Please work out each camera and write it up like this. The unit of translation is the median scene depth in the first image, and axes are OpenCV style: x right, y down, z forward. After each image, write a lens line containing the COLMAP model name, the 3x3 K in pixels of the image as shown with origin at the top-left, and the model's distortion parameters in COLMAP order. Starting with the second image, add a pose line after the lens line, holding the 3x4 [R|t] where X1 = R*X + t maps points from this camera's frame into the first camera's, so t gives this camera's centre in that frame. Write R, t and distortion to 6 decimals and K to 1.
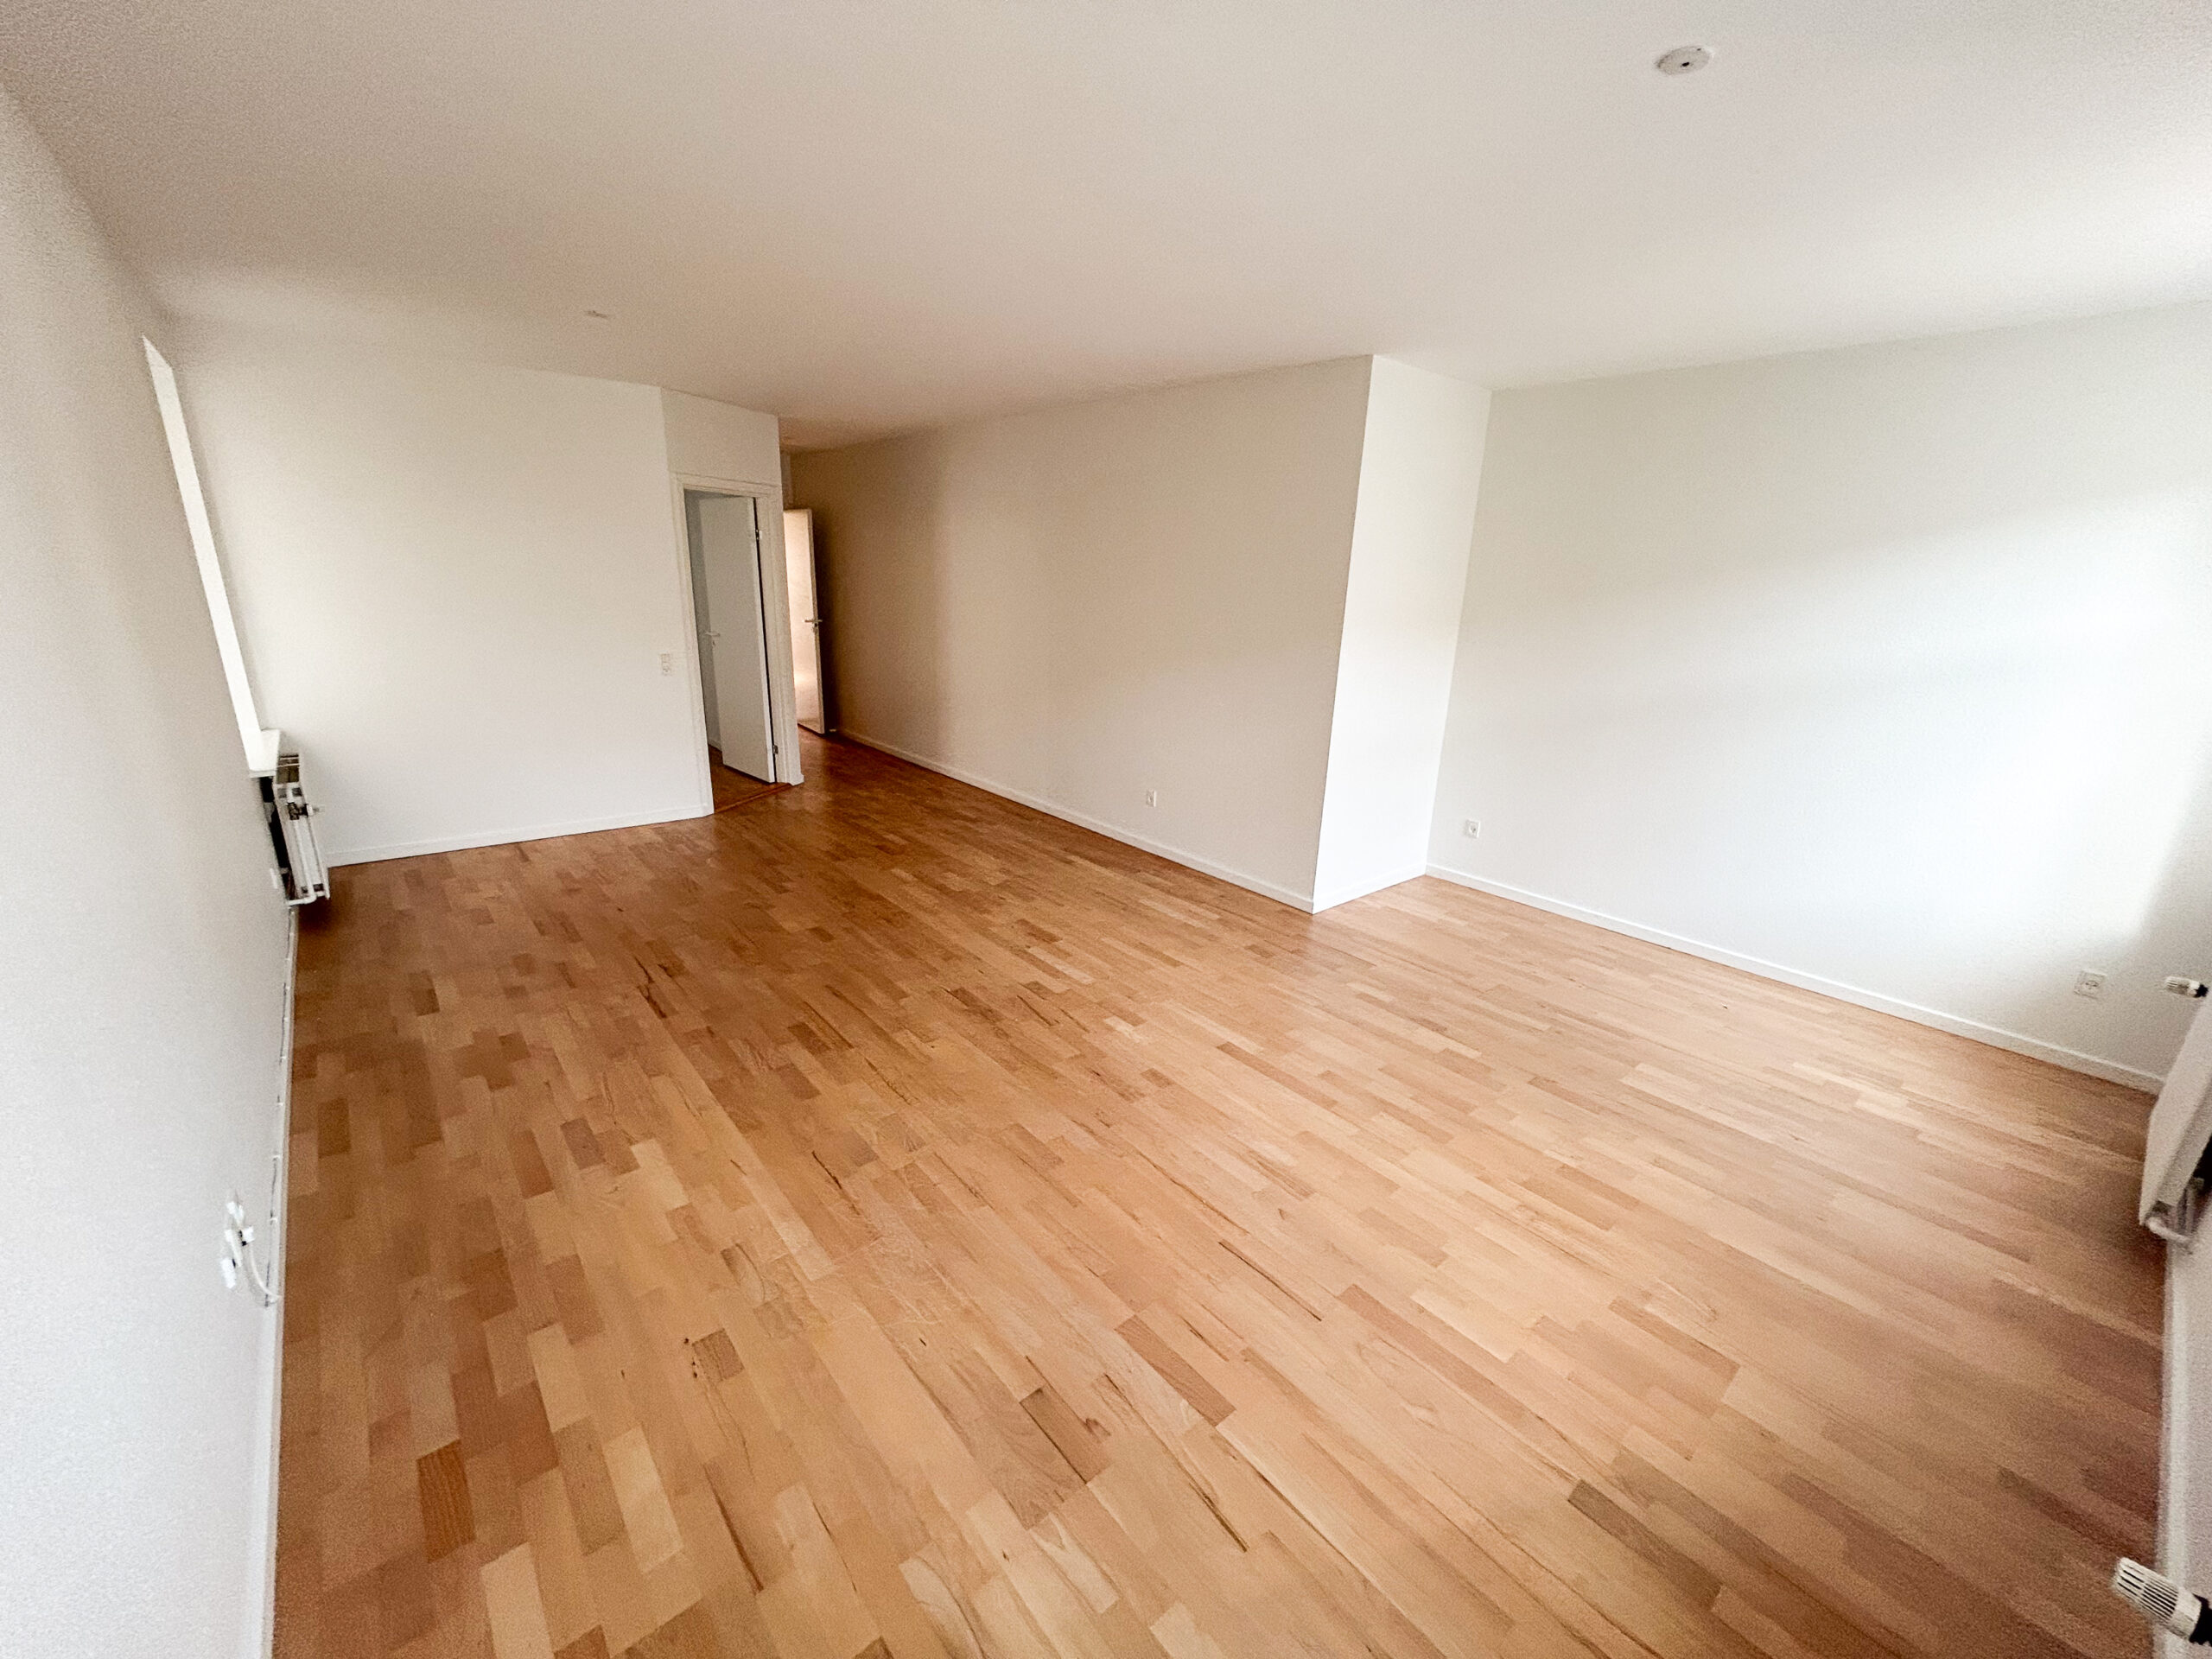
lens RADIAL K [[888.1, 0, 1098.6], [0, 888.1, 829.4], [0, 0, 1]] dist [-0.001633, 0.002934]
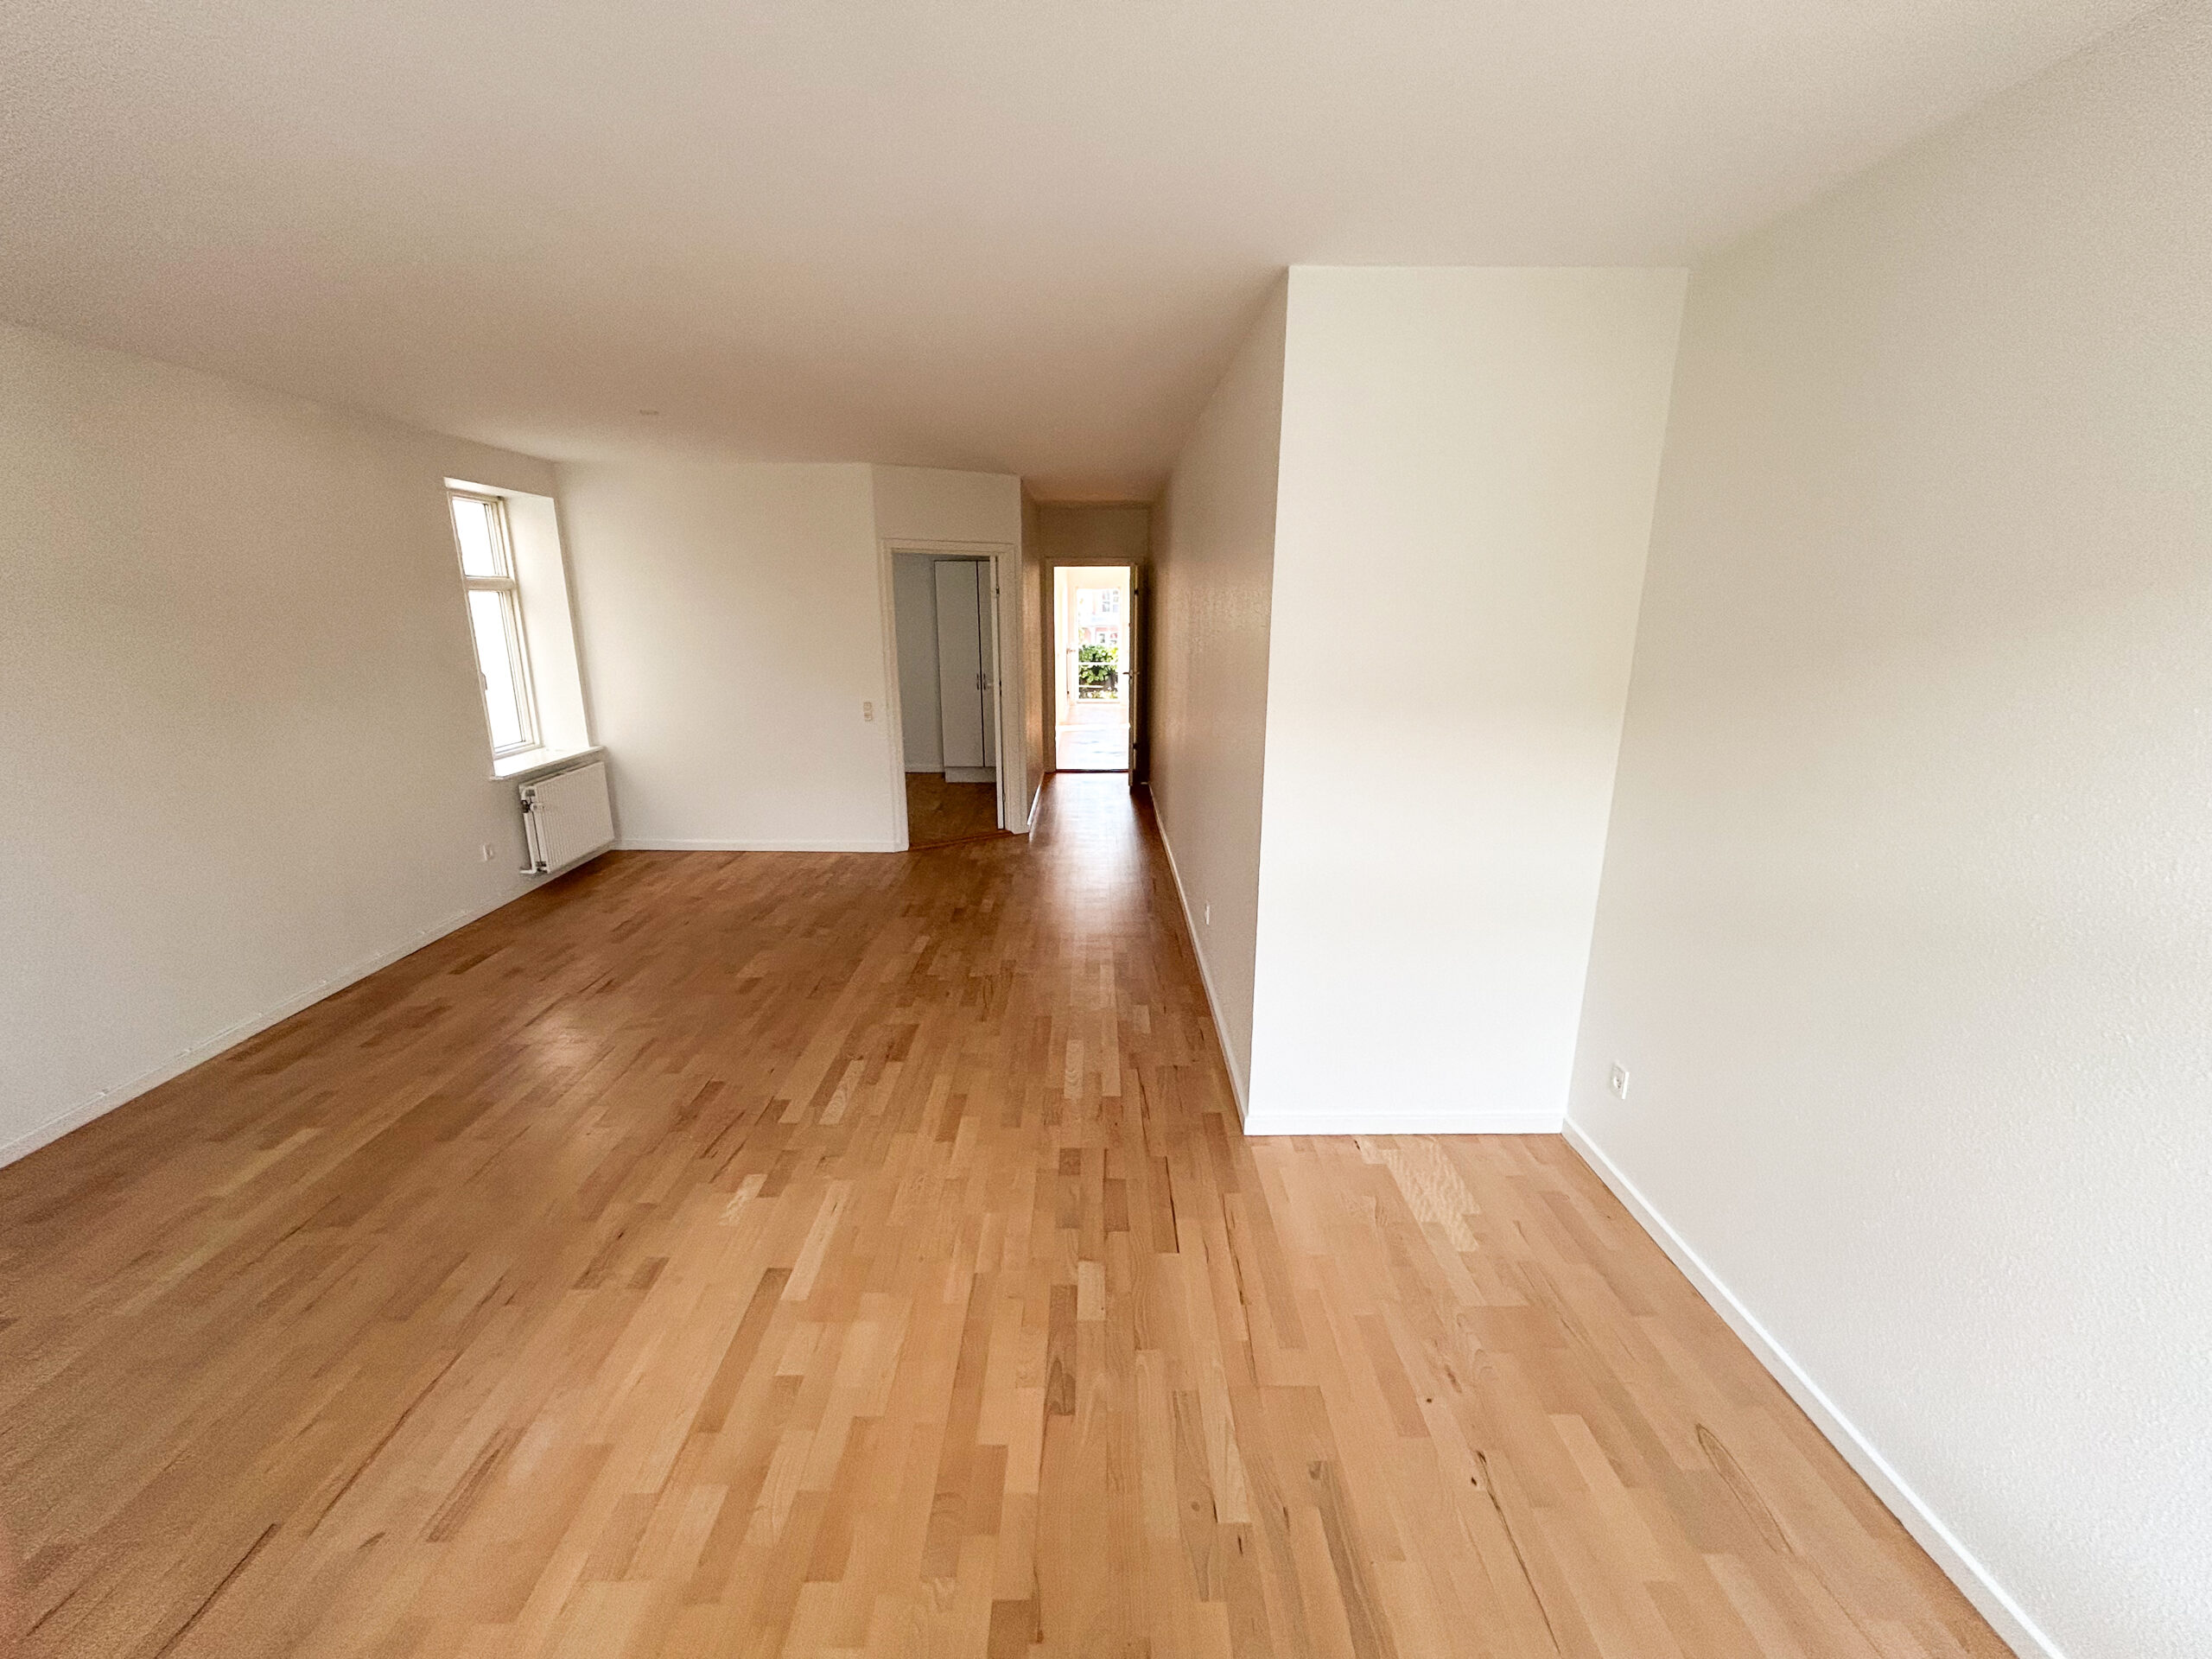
lens RADIAL K [[888.1, 0, 1102.1], [0, 888.1, 829.1], [0, 0, 1]] dist [-0.001633, 0.002934]
pose [[0.770384, 0.128753, -0.624445, 0.597398], [-0.159928, 0.987109, 0.006226, -0.126921], [0.617197, 0.095069, 0.781044, 0.446266]]
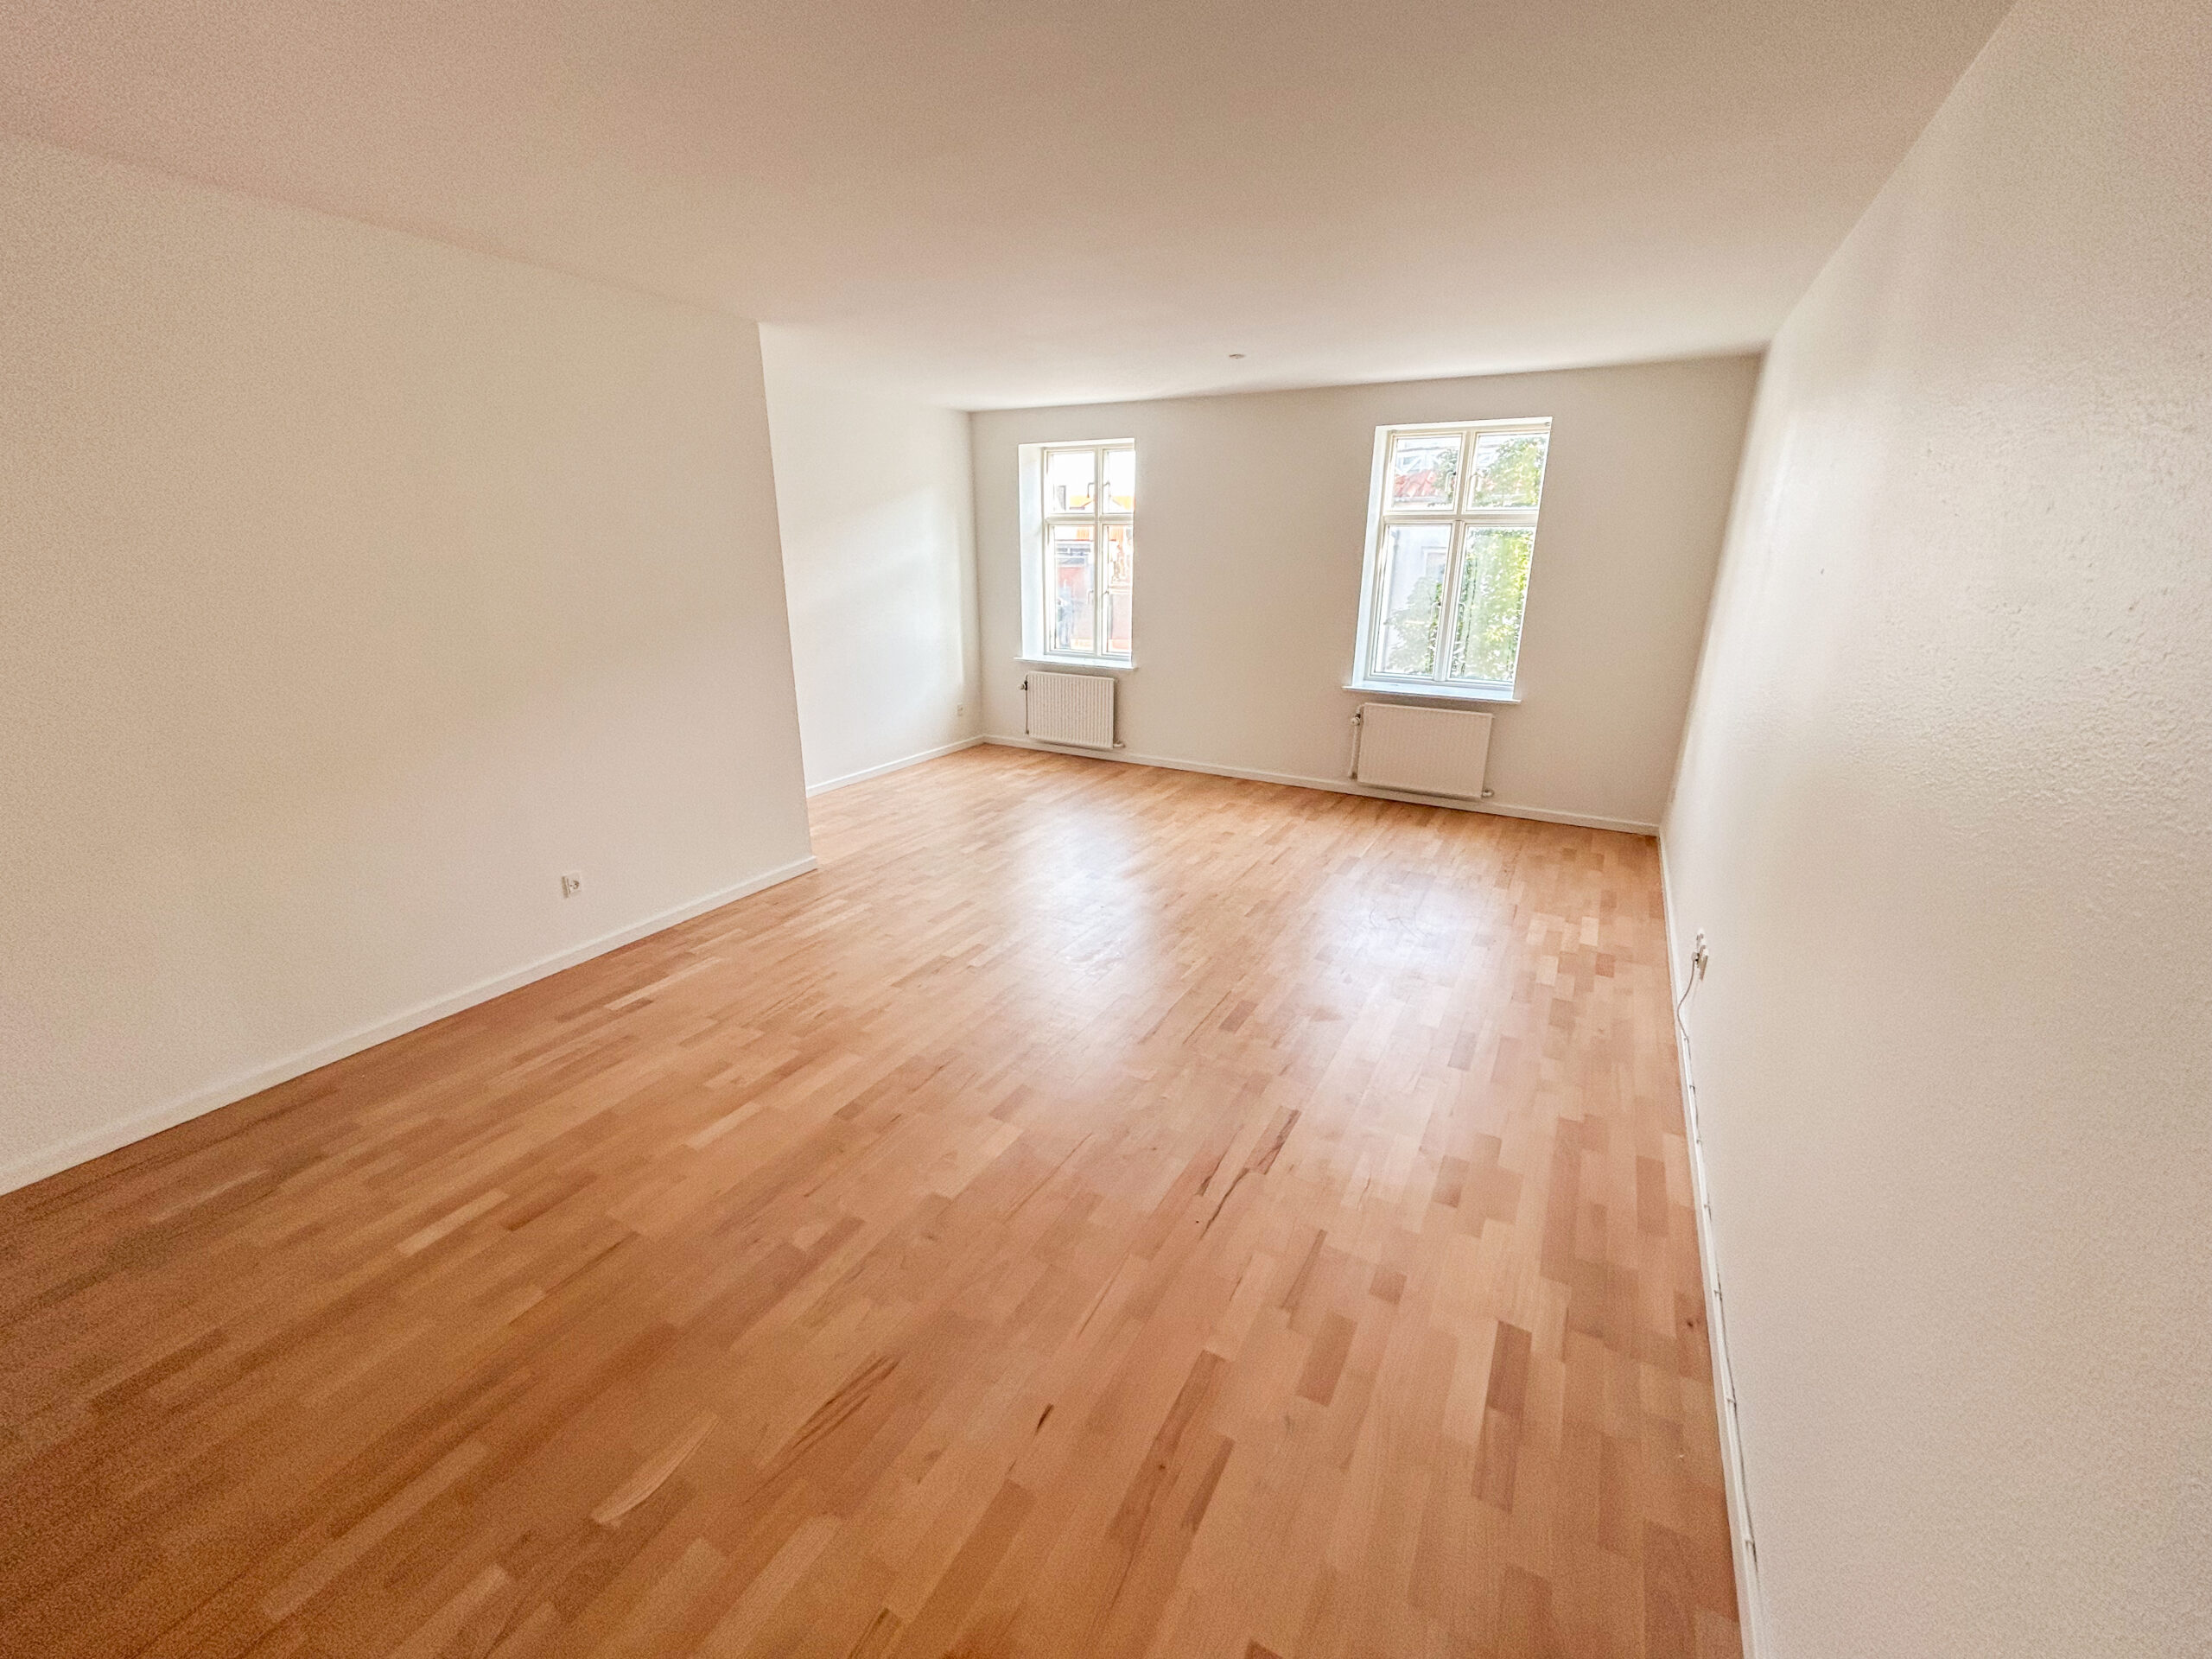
lens RADIAL K [[888.1, 0, 1116.5], [0, 888.1, 829.7], [0, 0, 1]] dist [-0.001633, 0.002934]
pose [[-0.362564, -0.323681, 0.873944, -0.861558], [0.250571, 0.869363, 0.425937, -0.329949], [-0.897642, 0.373414, -0.234094, 1.009414]]
